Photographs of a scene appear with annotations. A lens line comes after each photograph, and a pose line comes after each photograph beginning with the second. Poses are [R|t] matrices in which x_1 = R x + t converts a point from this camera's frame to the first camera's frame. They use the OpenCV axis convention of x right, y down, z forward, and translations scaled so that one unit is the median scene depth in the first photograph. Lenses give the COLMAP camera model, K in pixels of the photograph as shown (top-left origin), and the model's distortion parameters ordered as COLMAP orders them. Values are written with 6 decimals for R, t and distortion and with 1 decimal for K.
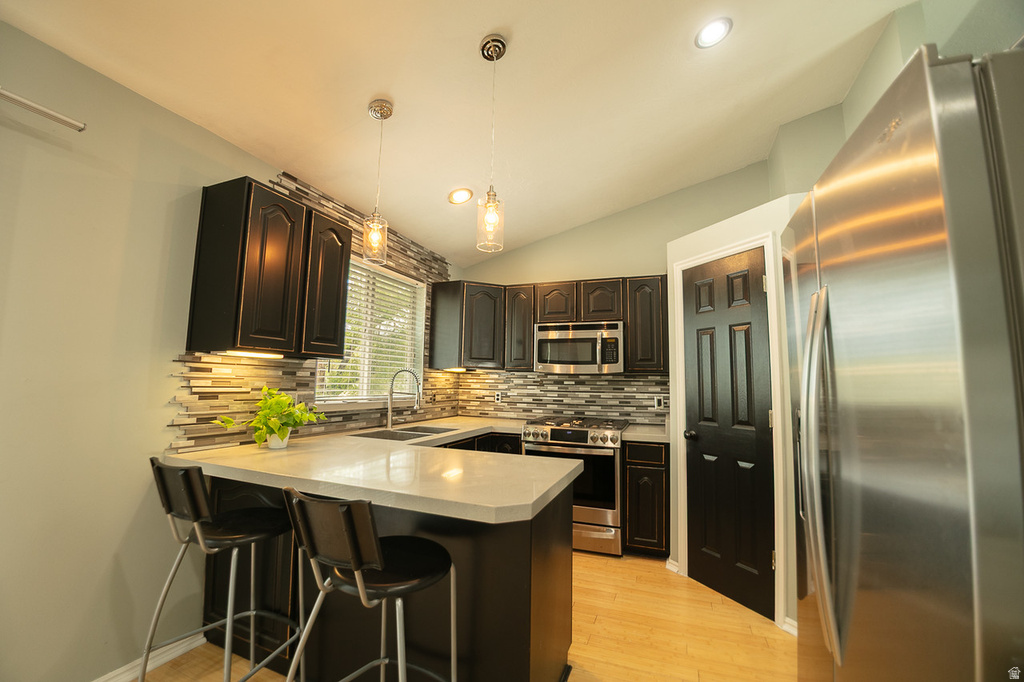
lens RADIAL K [[439.8, 0, 512.1], [0, 439.8, 336.1], [0, 0, 1]] dist [-0.004602, -0.000124]
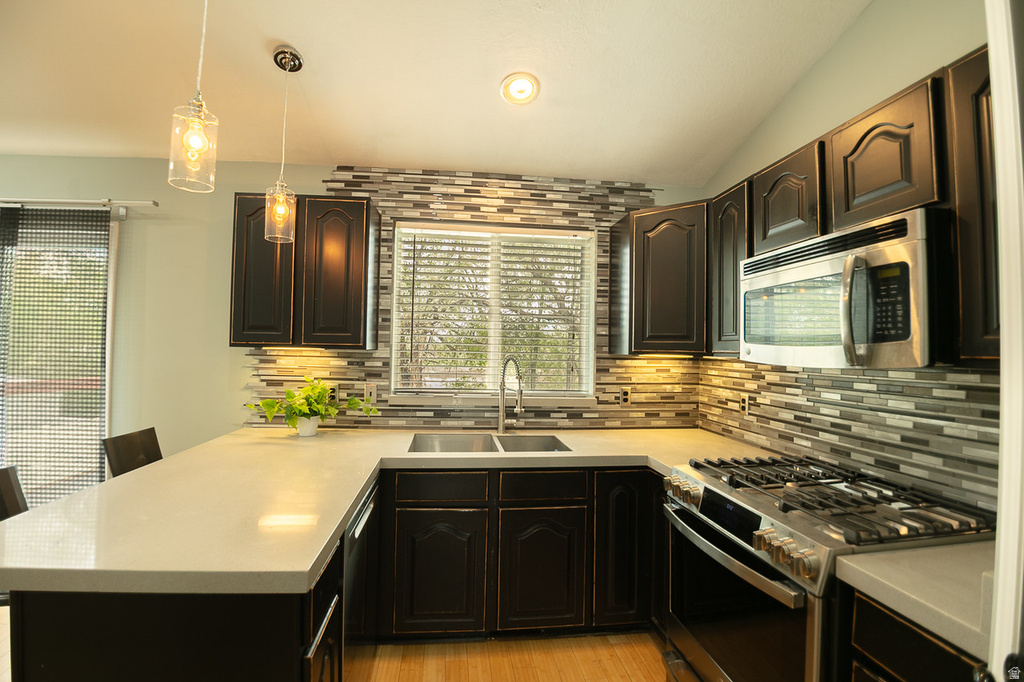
lens RADIAL K [[457.3, 0, 506.5], [0, 457.3, 333.8], [0, 0, 1]] dist [-0.033221, -0.000093]
pose [[0.450743, -0.039131, -0.891796, 0.374259], [0.084139, 0.996453, -0.001196, 0.030737], [0.888680, -0.074496, 0.452437, 0.544806]]
